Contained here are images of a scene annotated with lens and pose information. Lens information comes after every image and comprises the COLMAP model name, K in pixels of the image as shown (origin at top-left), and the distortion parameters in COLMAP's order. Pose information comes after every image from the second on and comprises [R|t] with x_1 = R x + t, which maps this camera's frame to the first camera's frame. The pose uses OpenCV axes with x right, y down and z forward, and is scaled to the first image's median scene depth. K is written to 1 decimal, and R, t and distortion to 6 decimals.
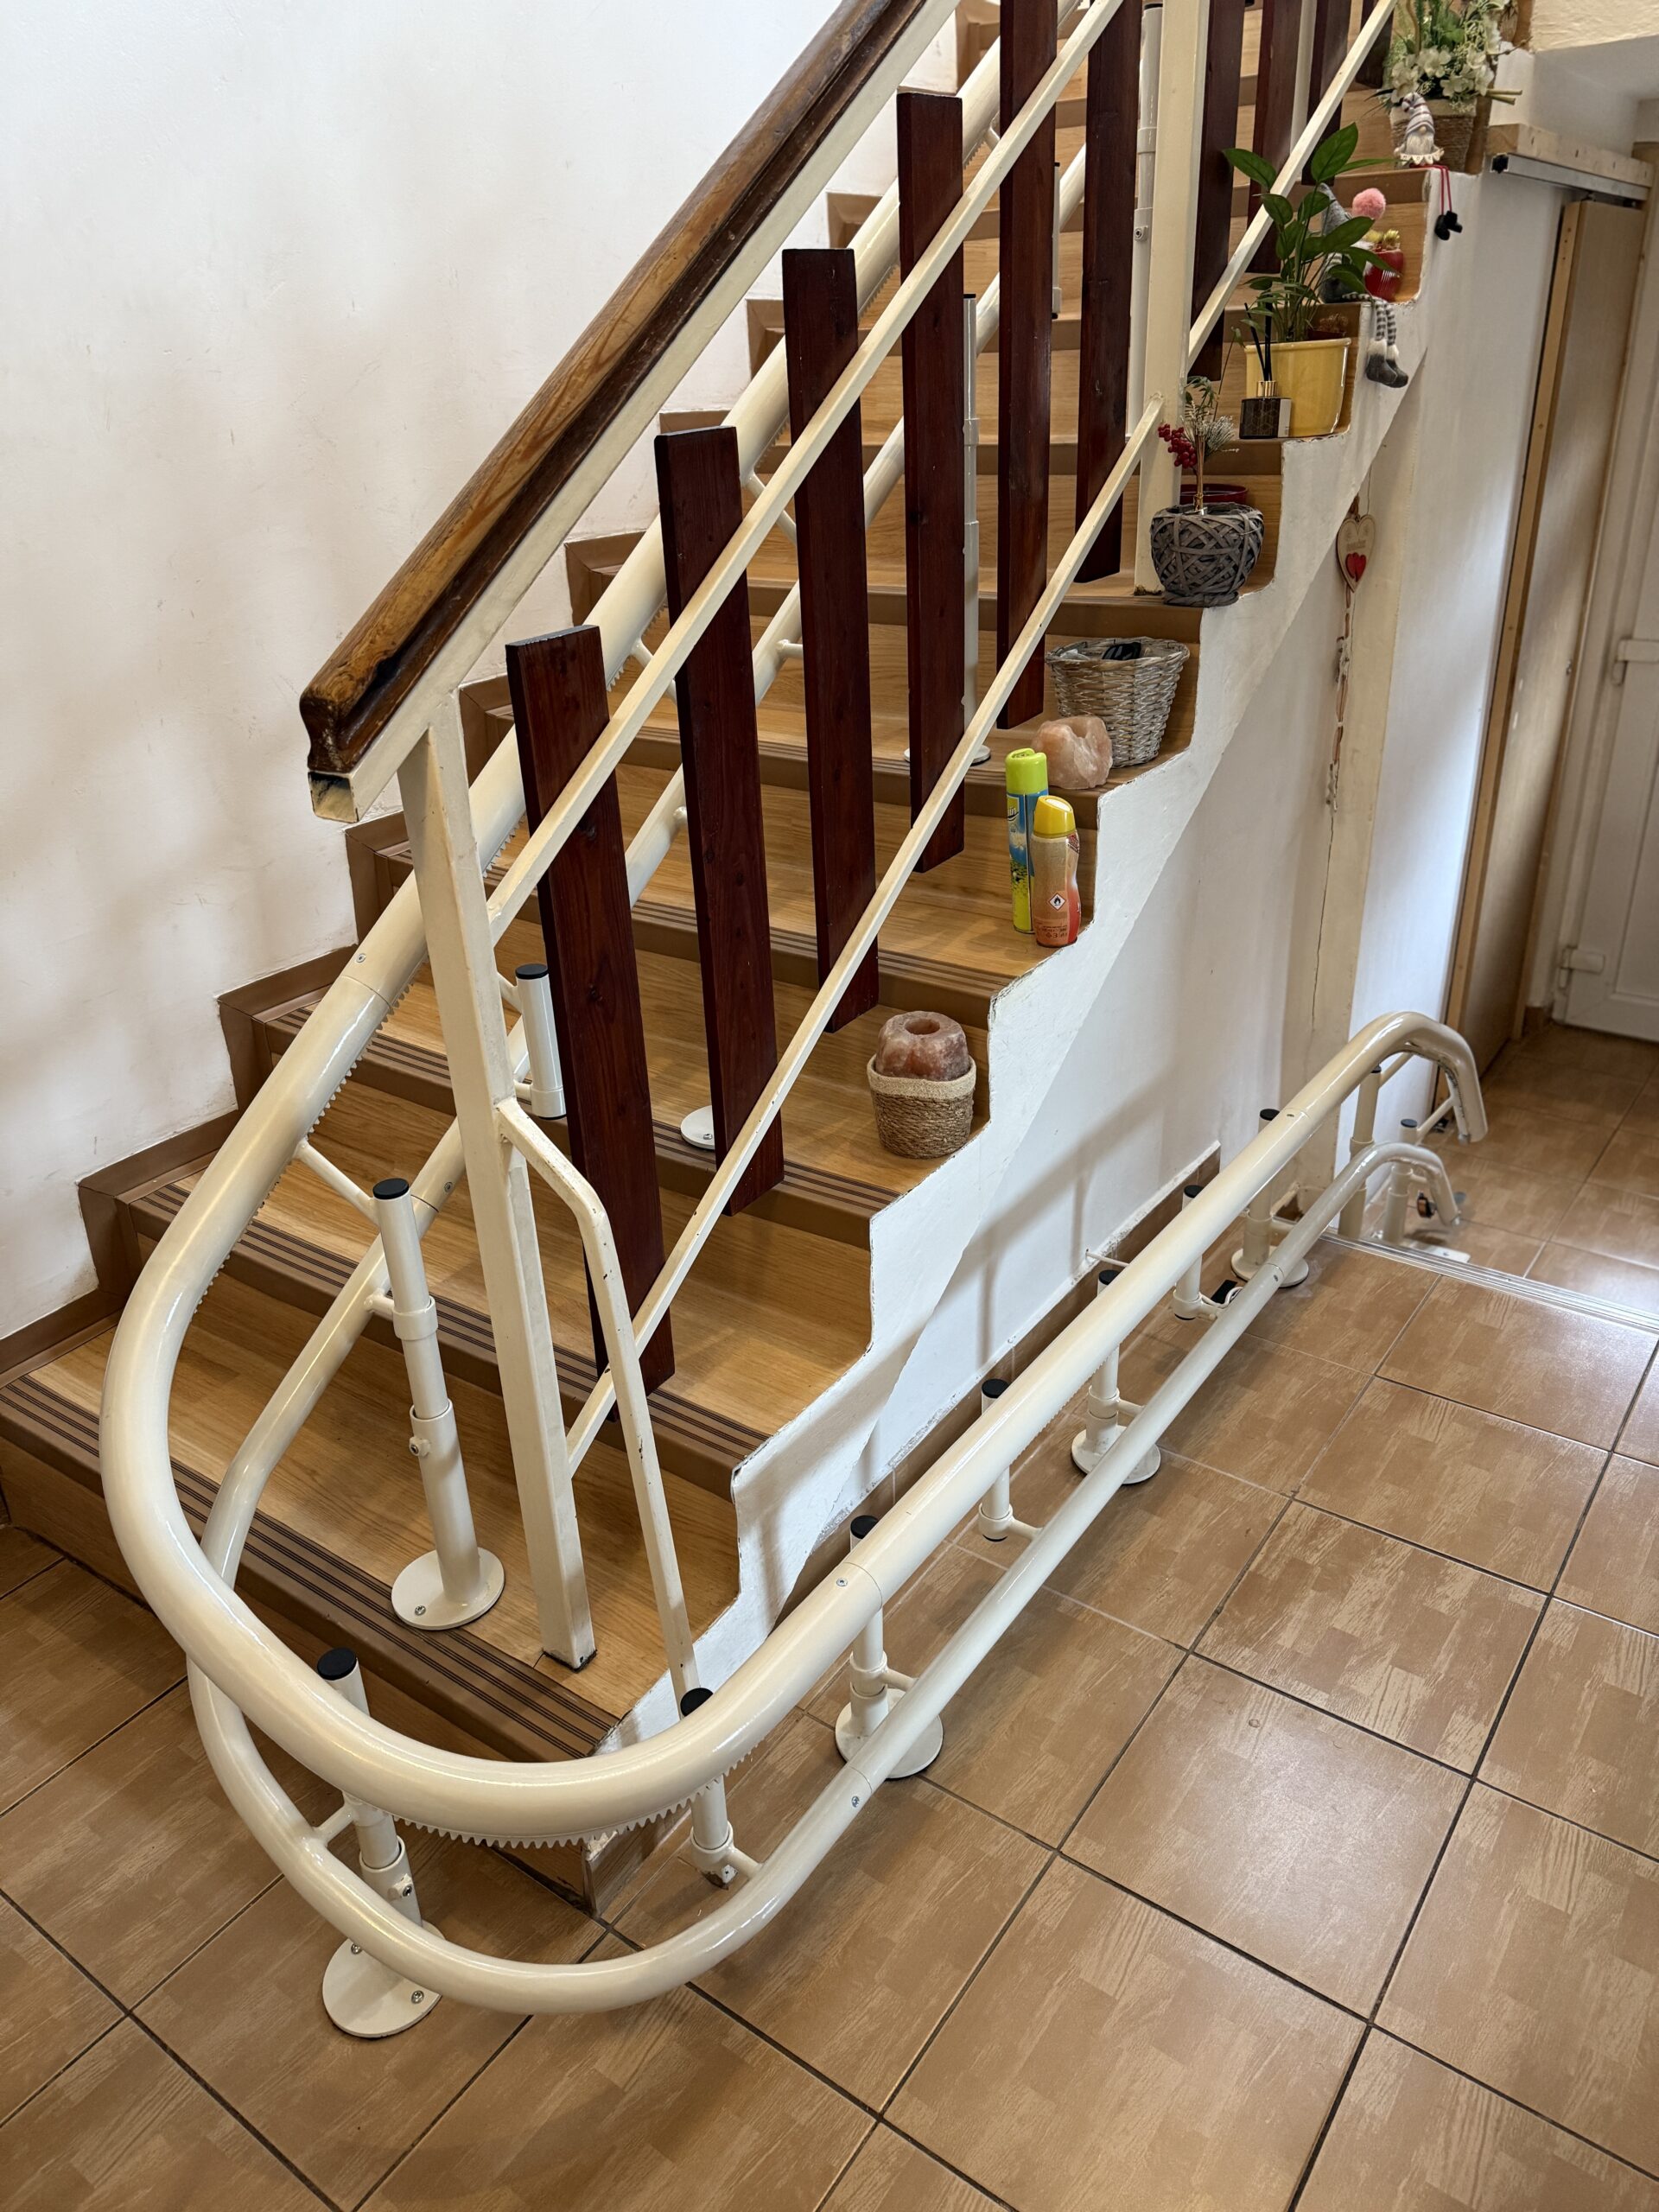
lens RADIAL K [[1585.6, 0, 829.5], [0, 1585.6, 1106.0], [0, 0, 1]] dist [0.000807, -0.002937]
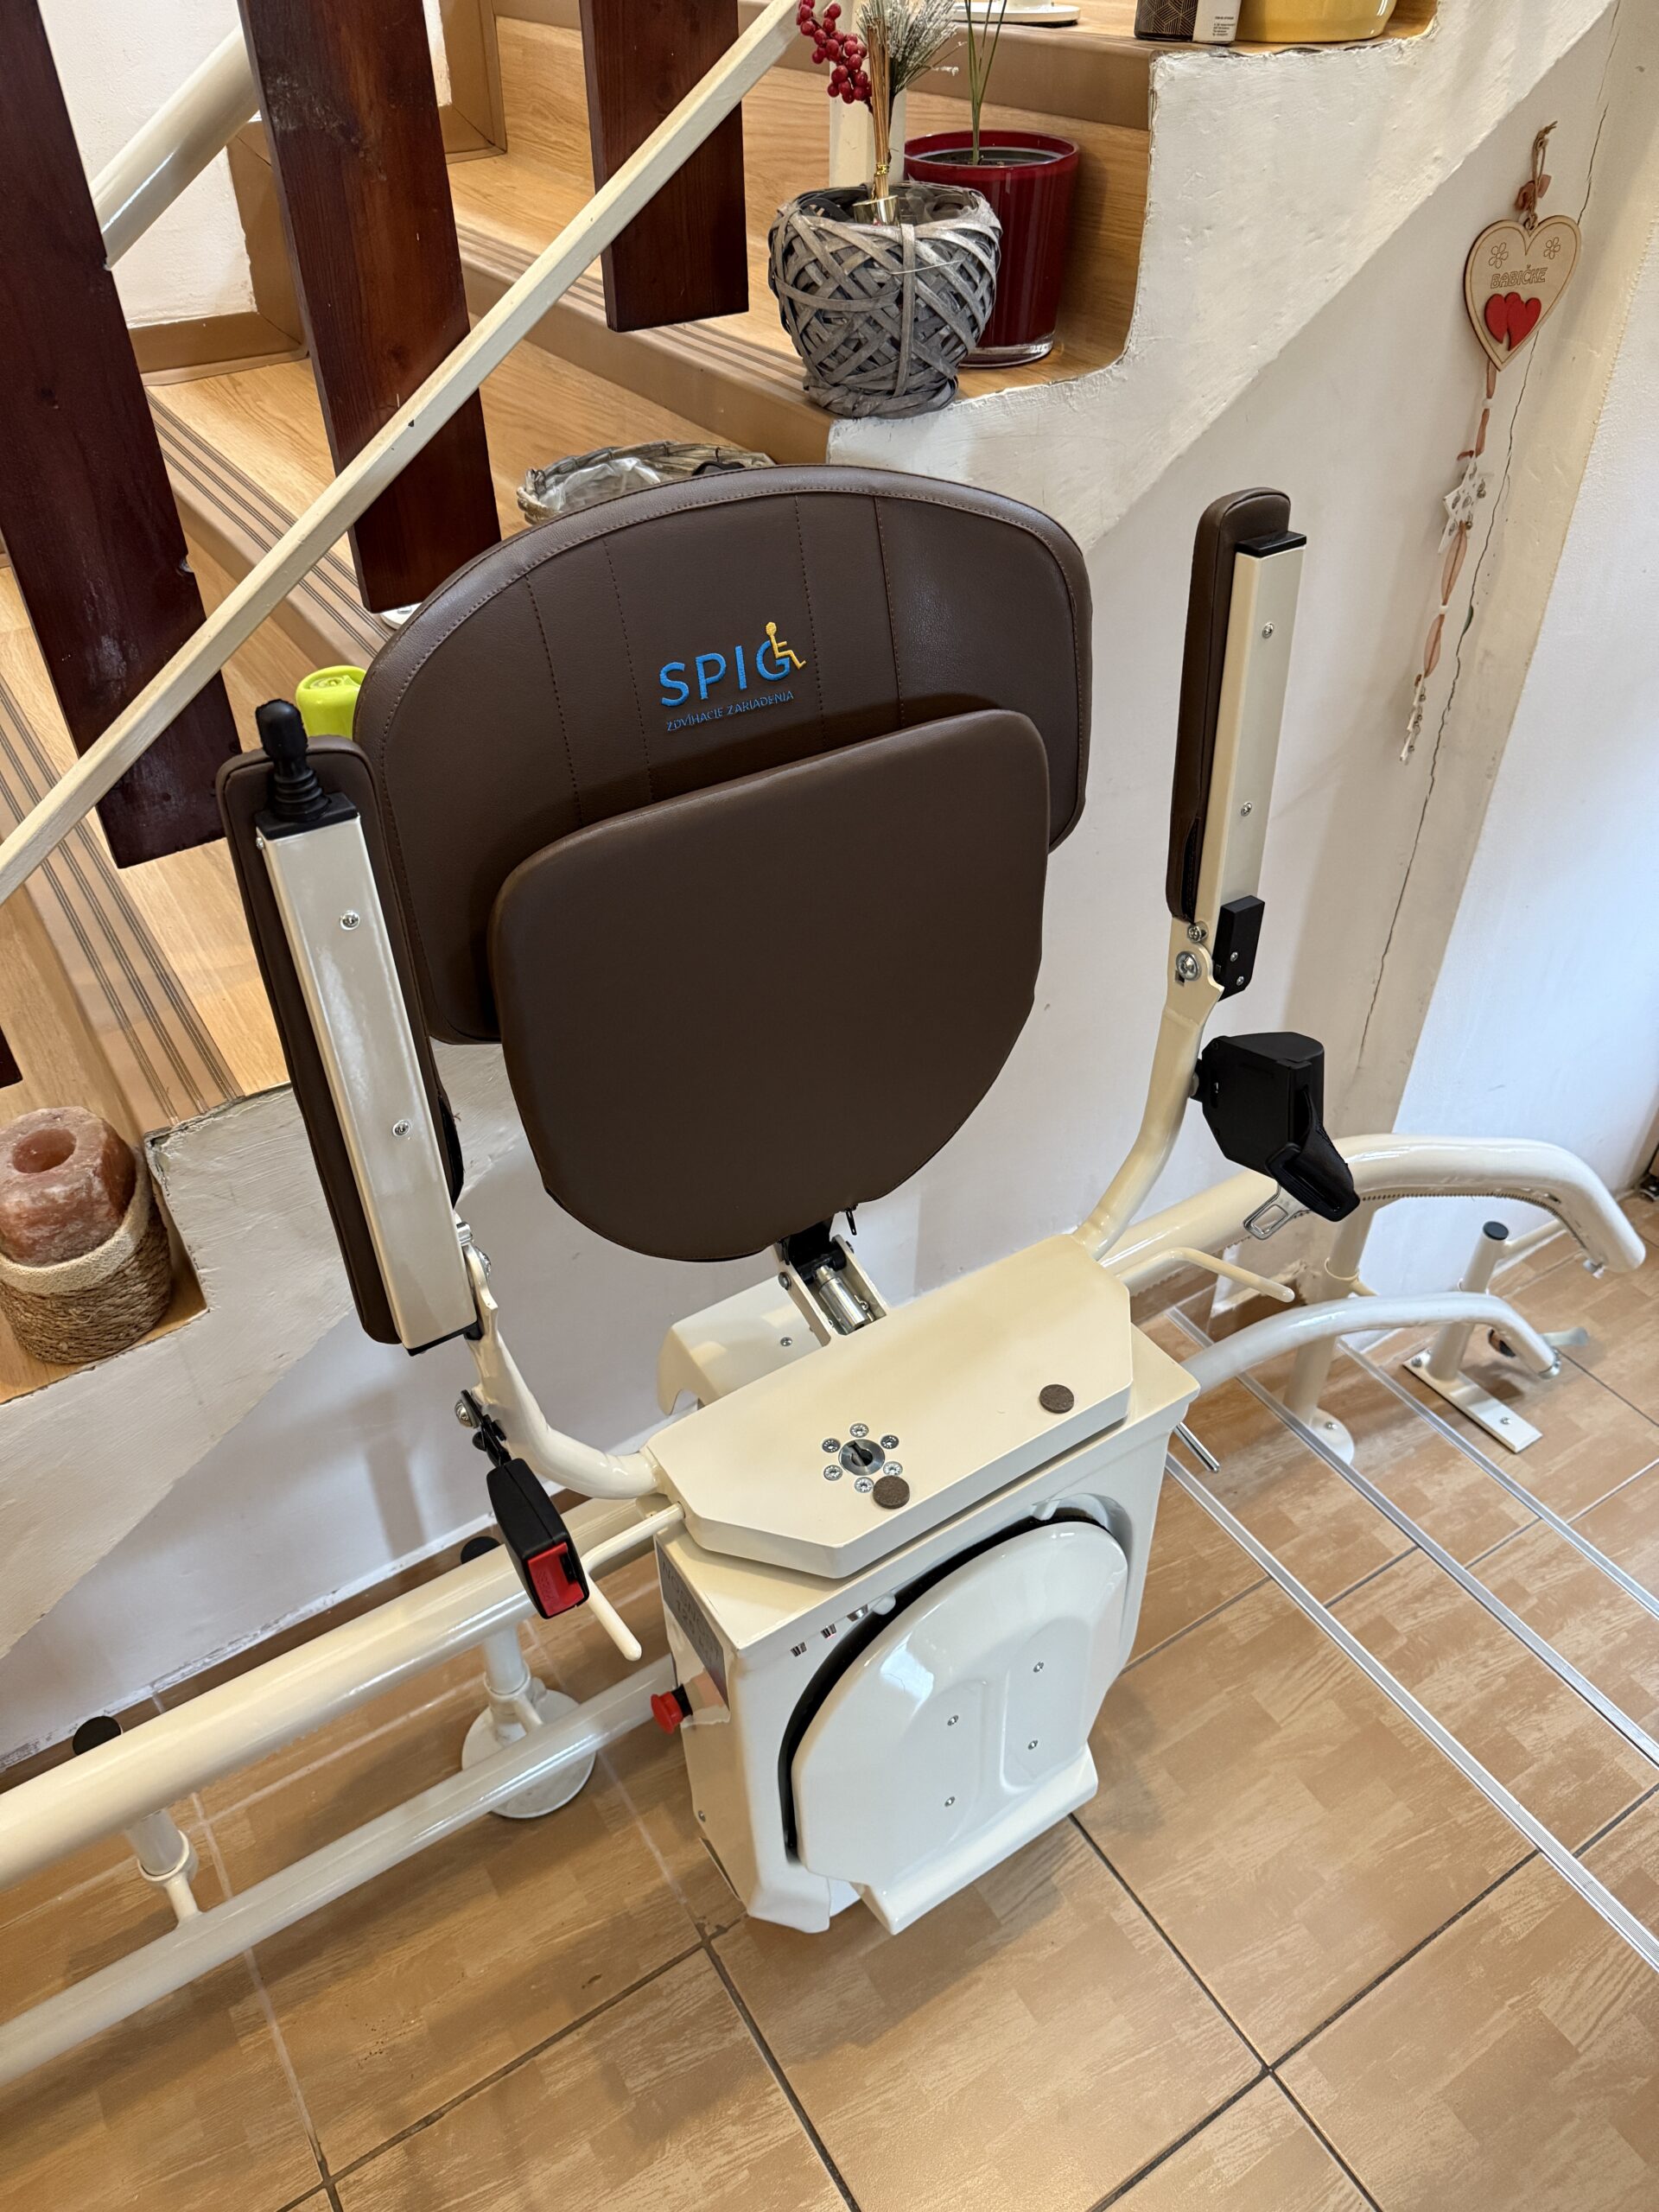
lens RADIAL K [[1585.6, 0, 829.5], [0, 1585.6, 1106.0], [0, 0, 1]] dist [0.000807, -0.002937]
pose [[0.929908, 0.259355, -0.260779, 0.394445], [-0.190396, 0.946099, 0.262003, -0.227662], [0.314674, -0.193987, 0.929166, 0.471792]]
